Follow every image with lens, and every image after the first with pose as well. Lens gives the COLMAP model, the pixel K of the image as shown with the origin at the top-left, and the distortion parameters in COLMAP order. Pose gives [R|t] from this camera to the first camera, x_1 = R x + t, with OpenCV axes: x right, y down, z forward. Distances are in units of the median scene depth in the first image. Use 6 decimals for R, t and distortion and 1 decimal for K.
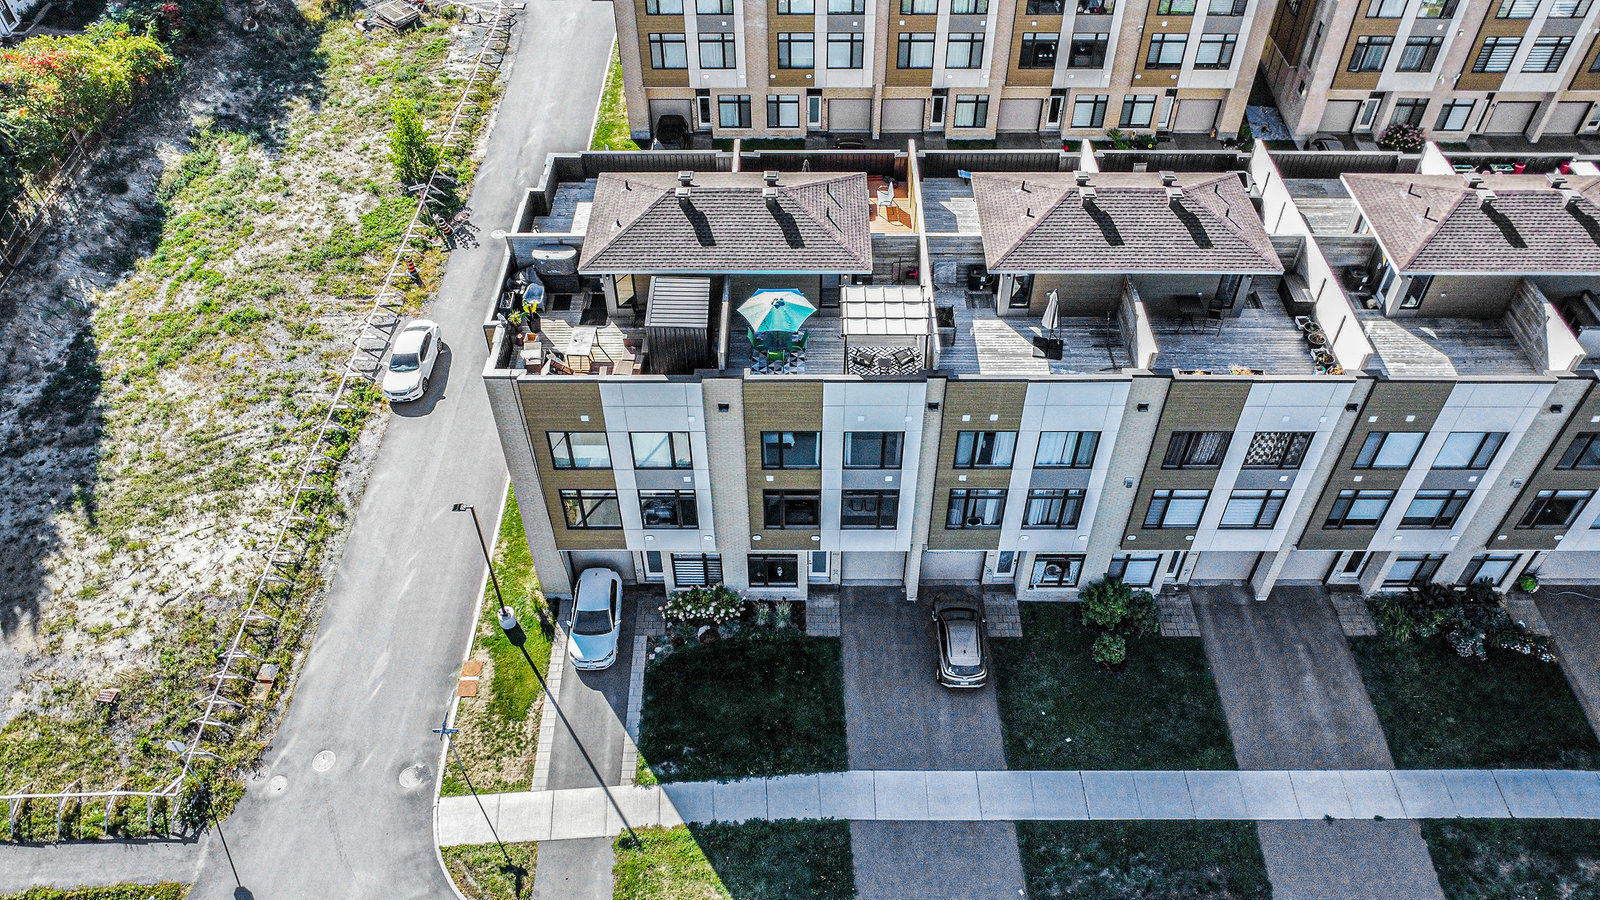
lens RADIAL K [[1154.9, 0, 794.0], [0, 1154.9, 442.0], [0, 0, 1]] dist [-0.017649, -0.029980]
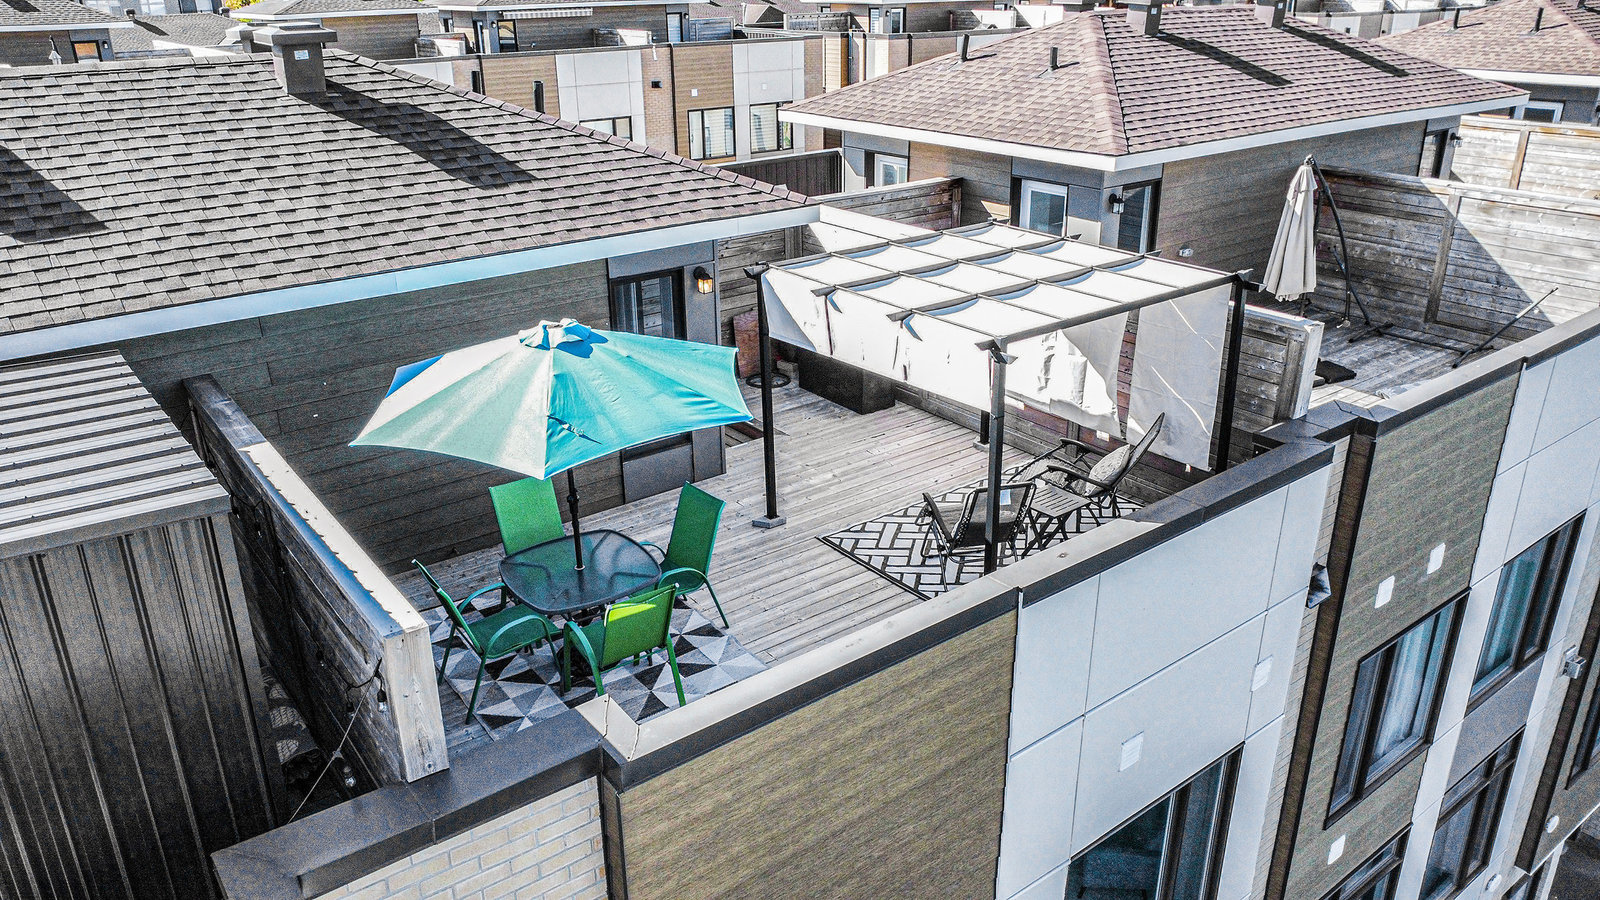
lens RADIAL K [[1154.9, 0, 794.0], [0, 1154.9, 442.0], [0, 0, 1]] dist [-0.017649, -0.029980]
pose [[0.794015, -0.234785, 0.560729, -0.080488], [0.437309, 0.861329, -0.258597, -0.036018], [-0.422258, 0.450541, 0.786582, 0.724914]]
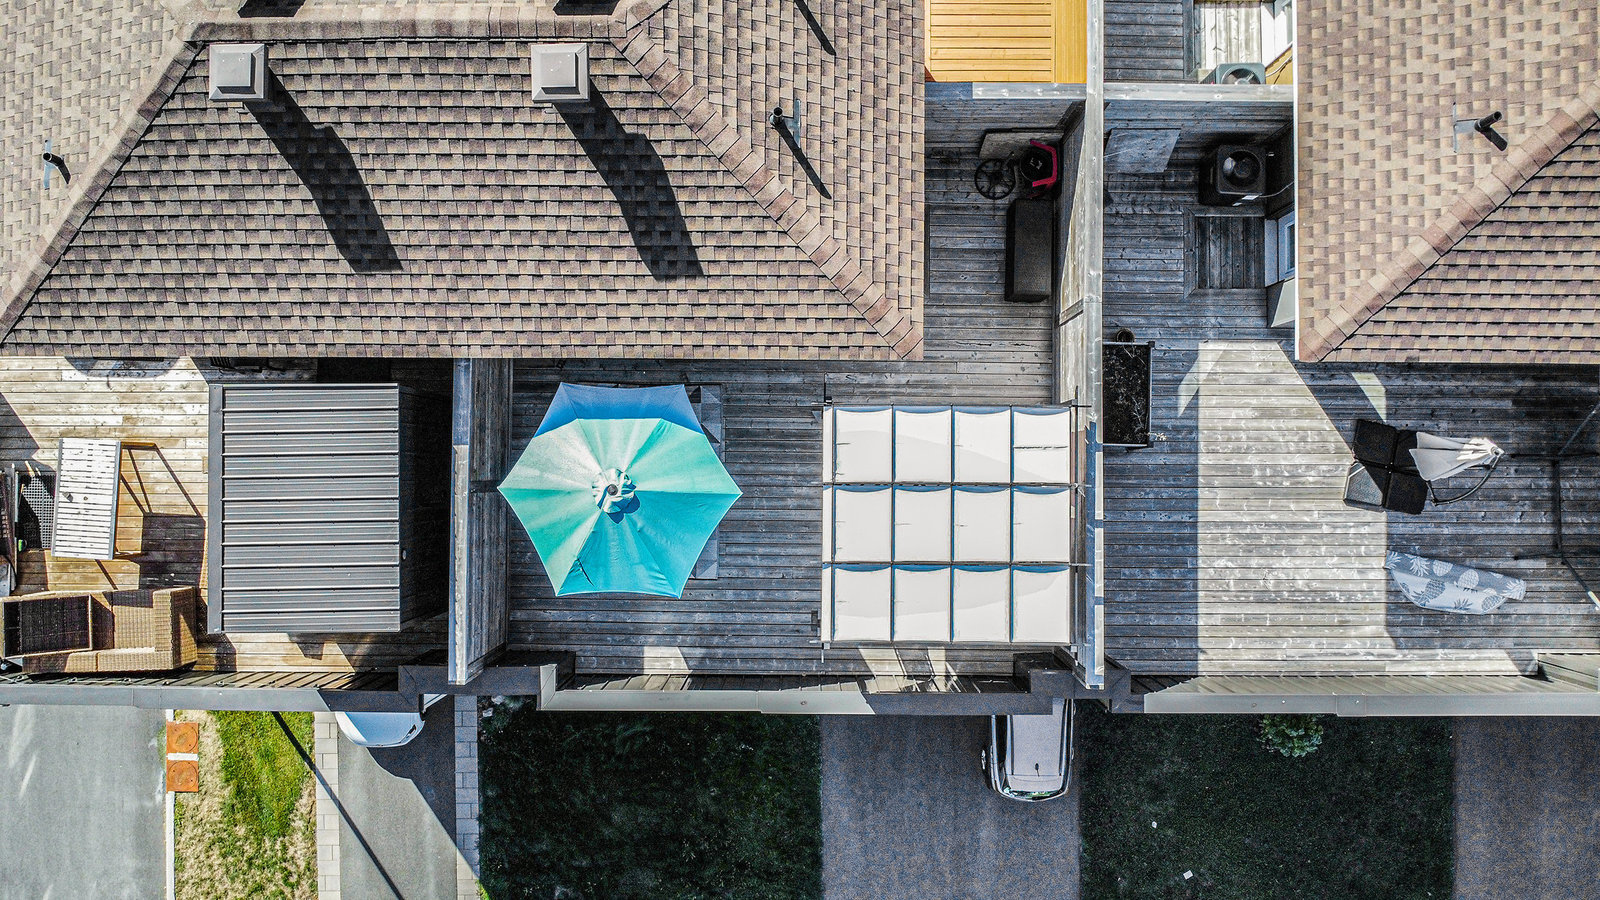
lens RADIAL K [[1154.9, 0, 794.0], [0, 1154.9, 442.0], [0, 0, 1]] dist [-0.017649, -0.029980]
pose [[0.999996, -0.001052, -0.002650, 0.030348], [0.002580, 0.729149, 0.684350, -0.300299], [0.001212, -0.684355, 0.729148, 0.667652]]
